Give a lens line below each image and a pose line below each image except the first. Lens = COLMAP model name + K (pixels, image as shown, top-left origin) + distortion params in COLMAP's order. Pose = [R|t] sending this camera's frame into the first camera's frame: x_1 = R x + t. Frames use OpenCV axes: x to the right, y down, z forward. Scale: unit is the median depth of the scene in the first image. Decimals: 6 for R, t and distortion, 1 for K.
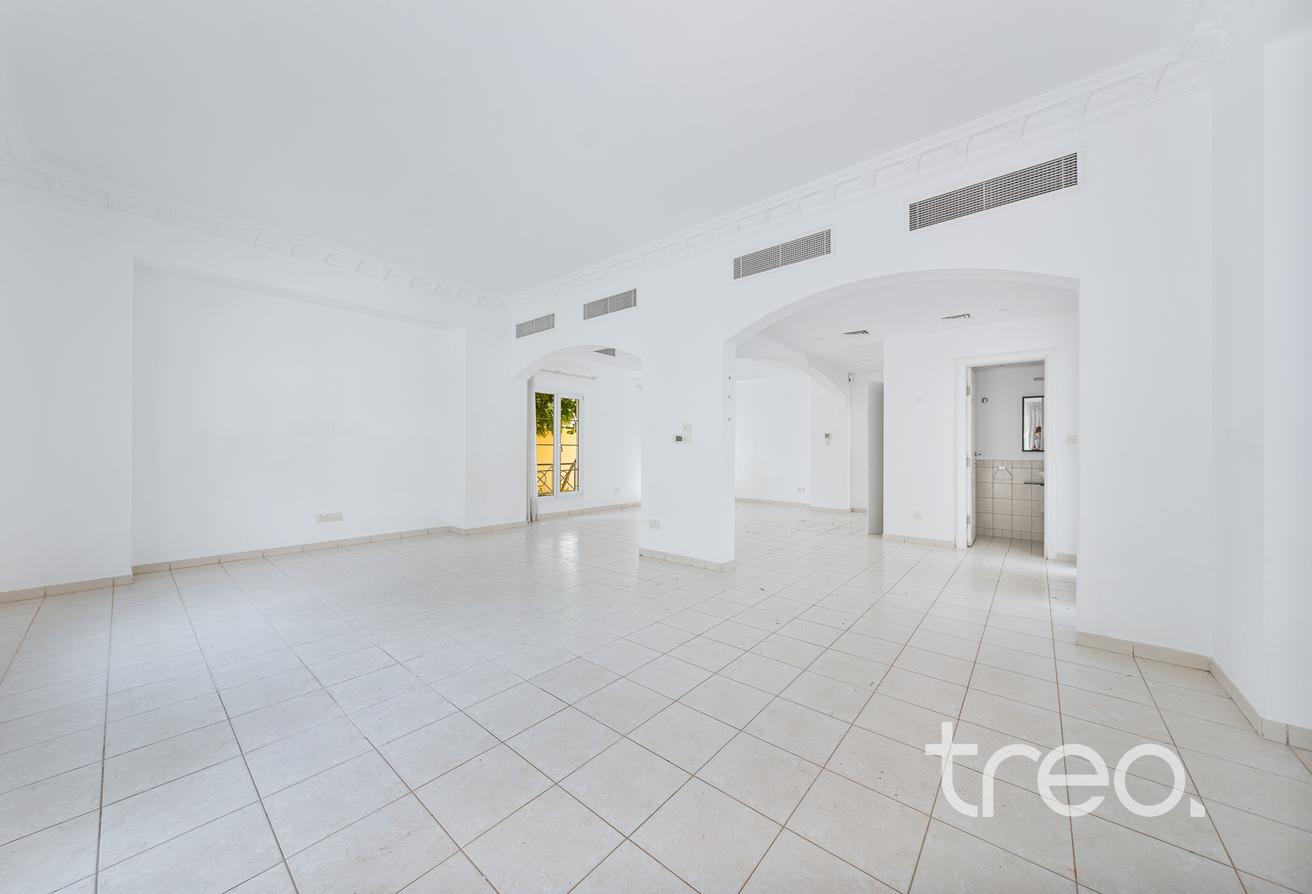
lens RADIAL K [[462.3, 0, 656.0], [0, 462.3, 447.0], [0, 0, 1]] dist [-0.002161, 0.000000]
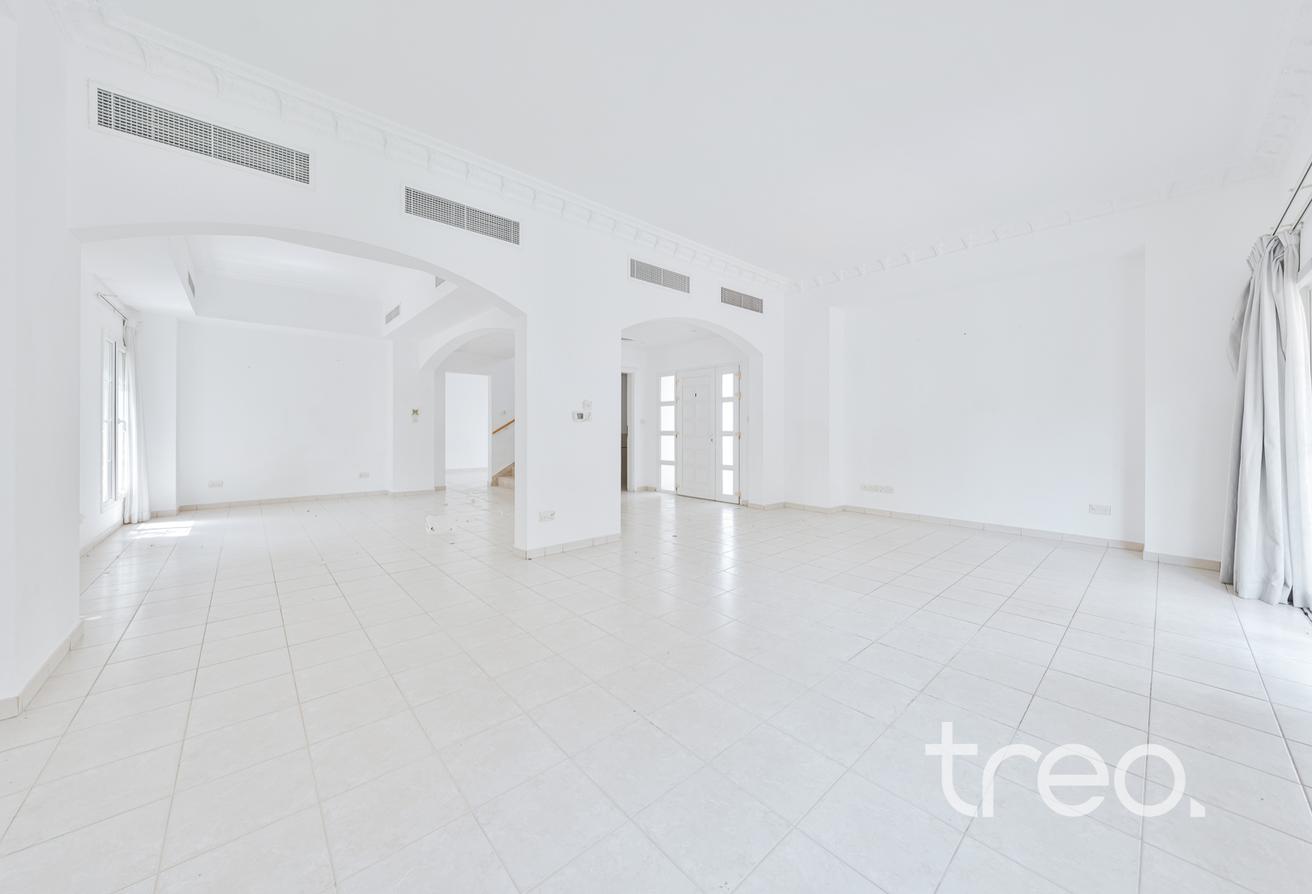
lens RADIAL K [[453.2, 0, 655.5], [0, 453.2, 423.6], [0, 0, 1]] dist [-0.000721, -0.000016]
pose [[0.135901, 0.005978, 0.990704, -0.845398], [-0.005041, 0.999973, -0.005342, 0.000960], [-0.990710, -0.004268, 0.135928, 0.727522]]
